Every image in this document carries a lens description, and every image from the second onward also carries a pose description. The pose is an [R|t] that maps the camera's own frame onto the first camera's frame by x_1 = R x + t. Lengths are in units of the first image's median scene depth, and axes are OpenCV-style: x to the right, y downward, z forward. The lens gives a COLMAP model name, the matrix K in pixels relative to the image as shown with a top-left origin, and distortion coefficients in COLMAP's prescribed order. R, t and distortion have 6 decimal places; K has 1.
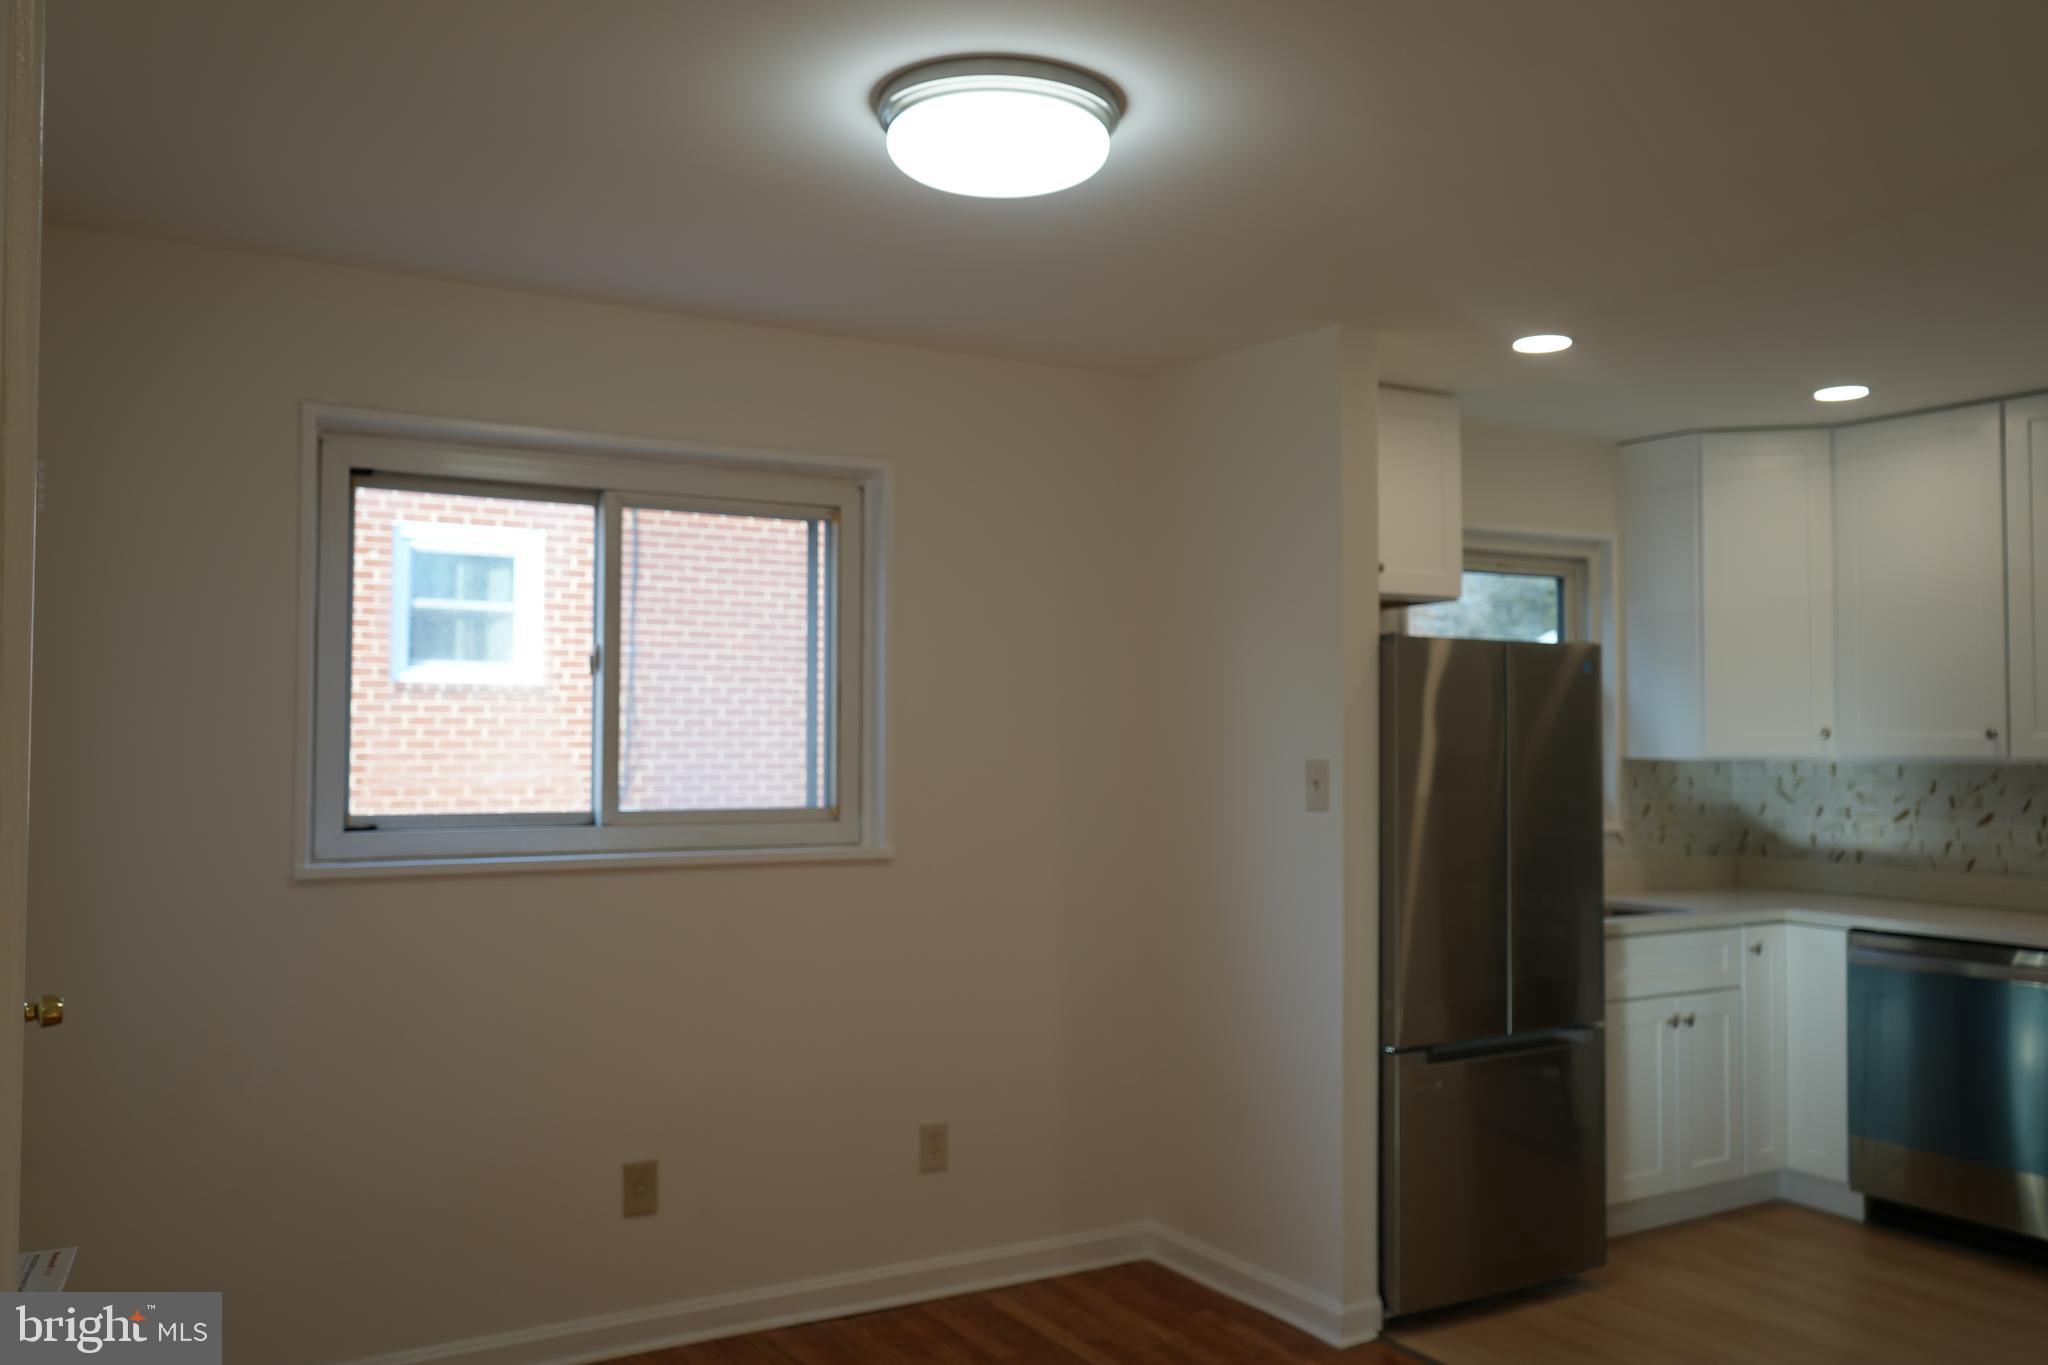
lens RADIAL K [[1693.2, 0, 1024.3], [0, 1693.2, 690.3], [0, 0, 1]] dist [0.001296, 0.011337]
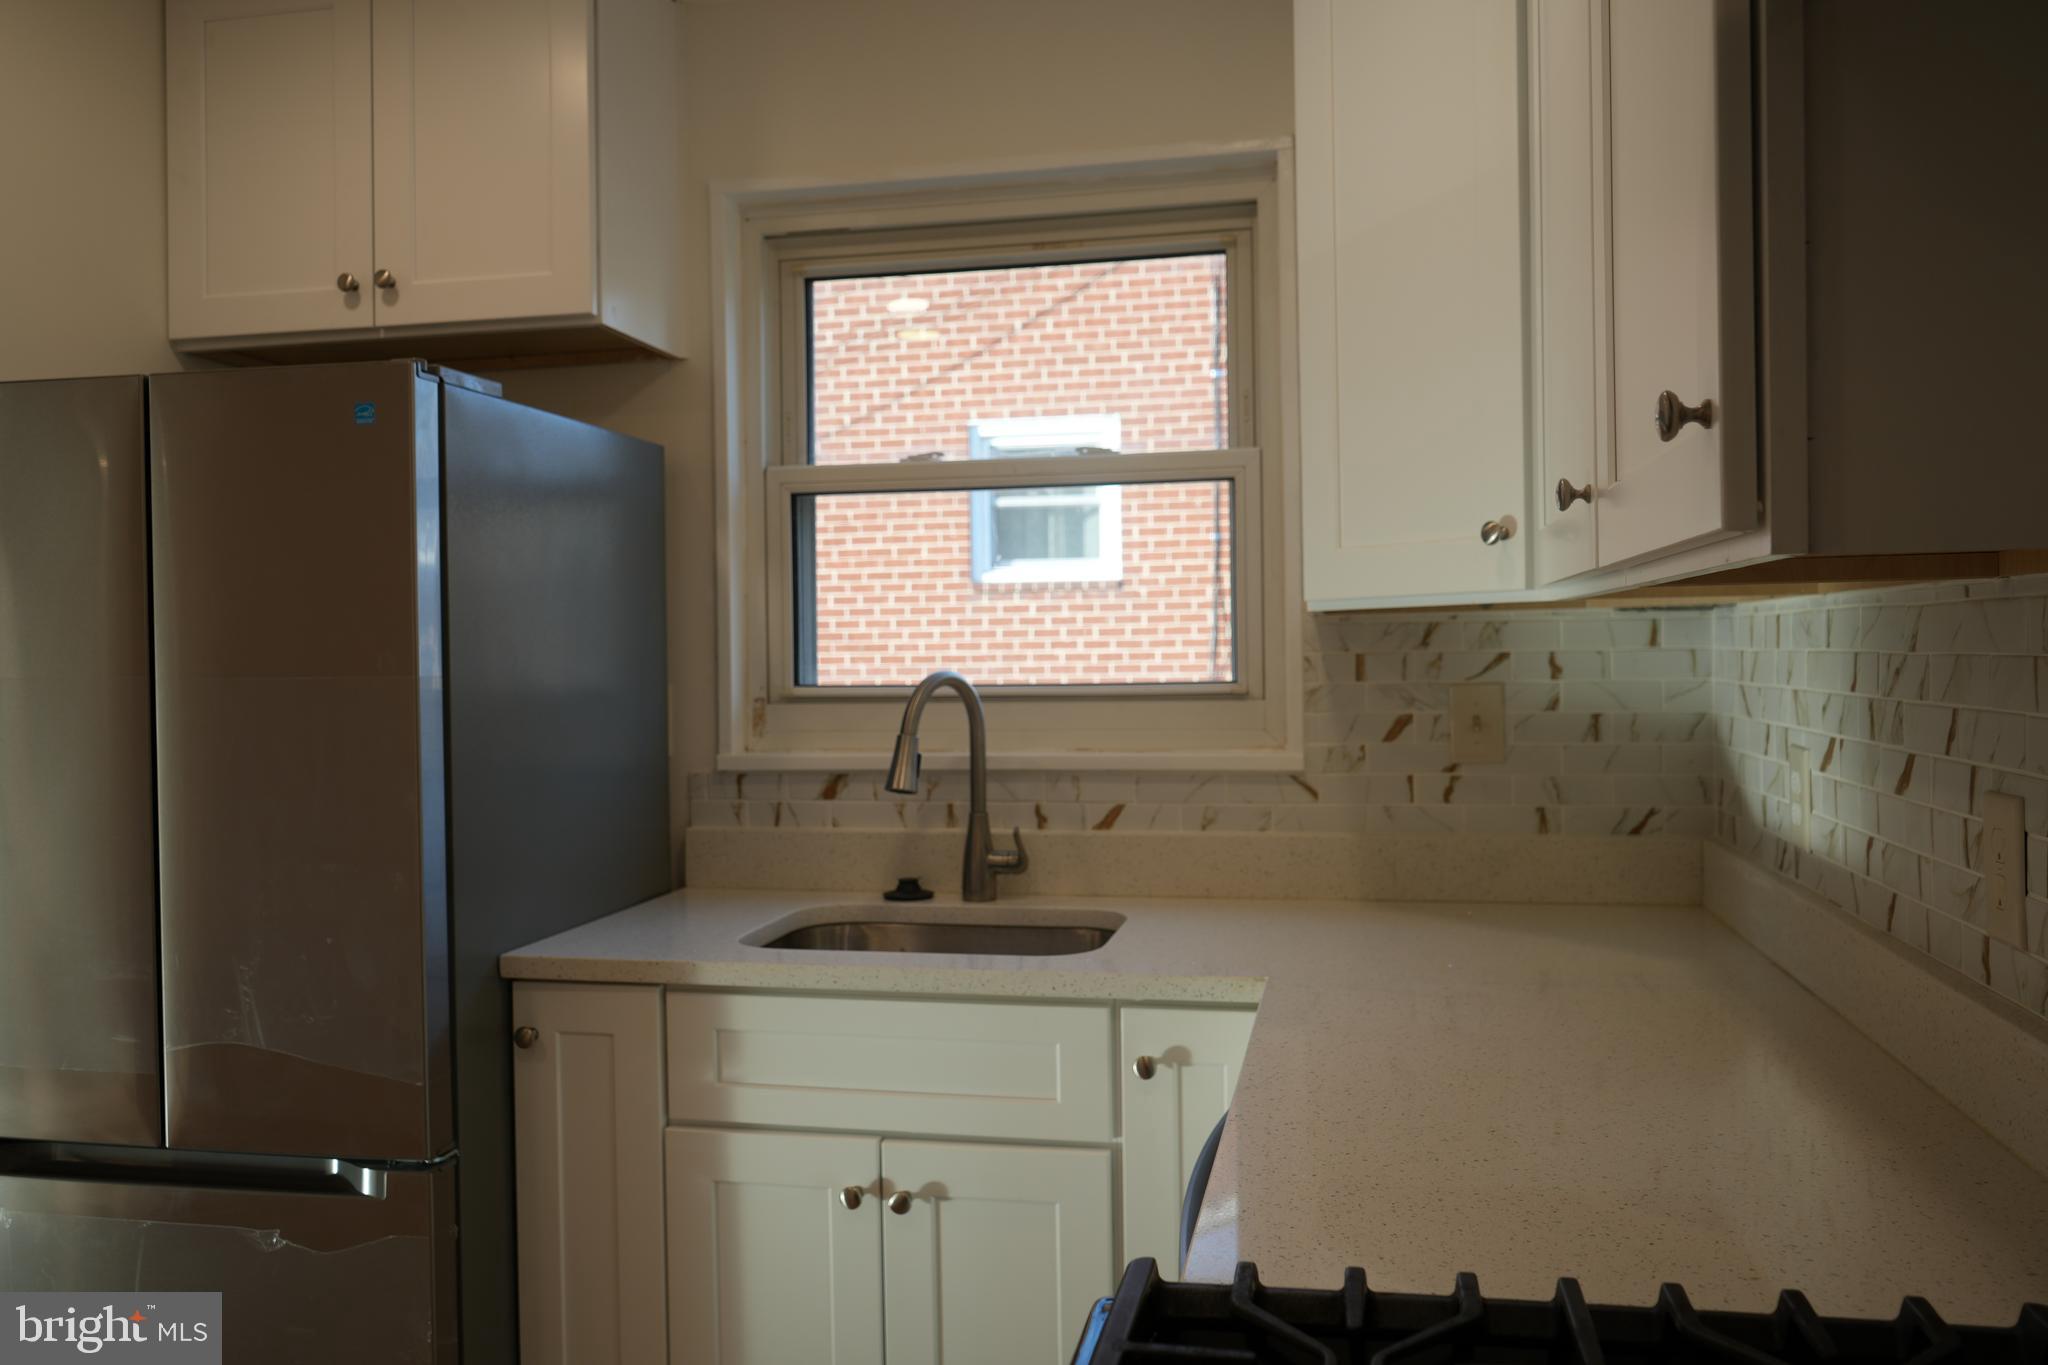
lens RADIAL K [[1639.9, 0, 995.8], [0, 1639.9, 690.9], [0, 0, 1]] dist [-0.005531, 0.007513]
pose [[0.721623, 0.002461, -0.692282, 0.603377], [0.034793, 0.998601, 0.039817, 0.040023], [0.691411, -0.052819, 0.720528, 0.613659]]
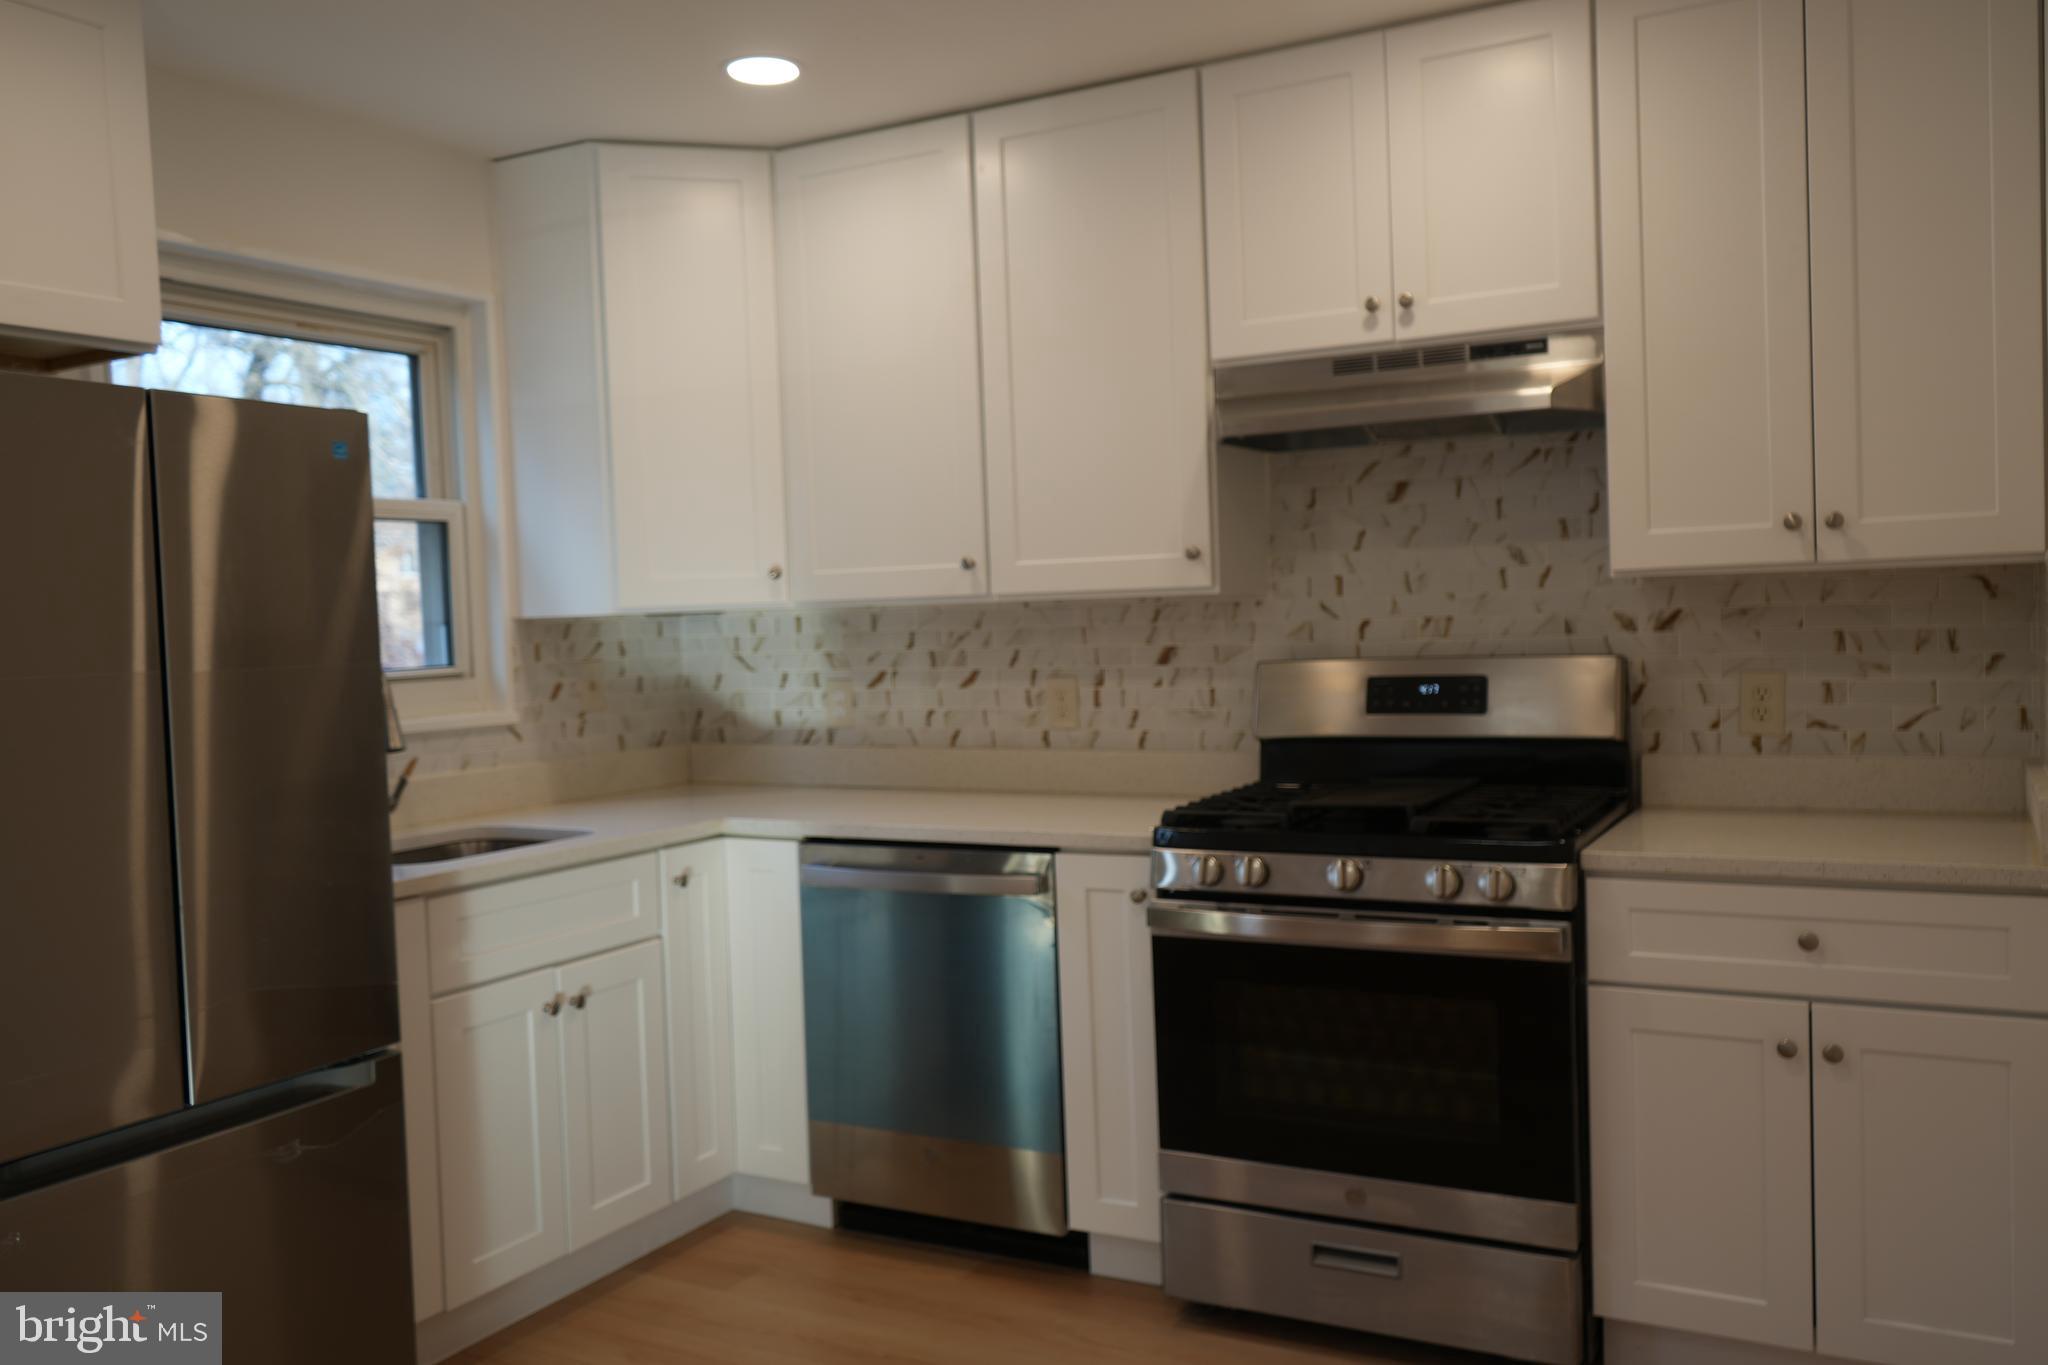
lens RADIAL K [[1693.2, 0, 1024.3], [0, 1693.2, 690.3], [0, 0, 1]] dist [0.001296, 0.011337]
pose [[0.869408, -0.053463, 0.491194, 0.191462], [0.022737, 0.997405, 0.068317, 0.026848], [-0.493572, -0.048227, 0.868367, 0.290366]]
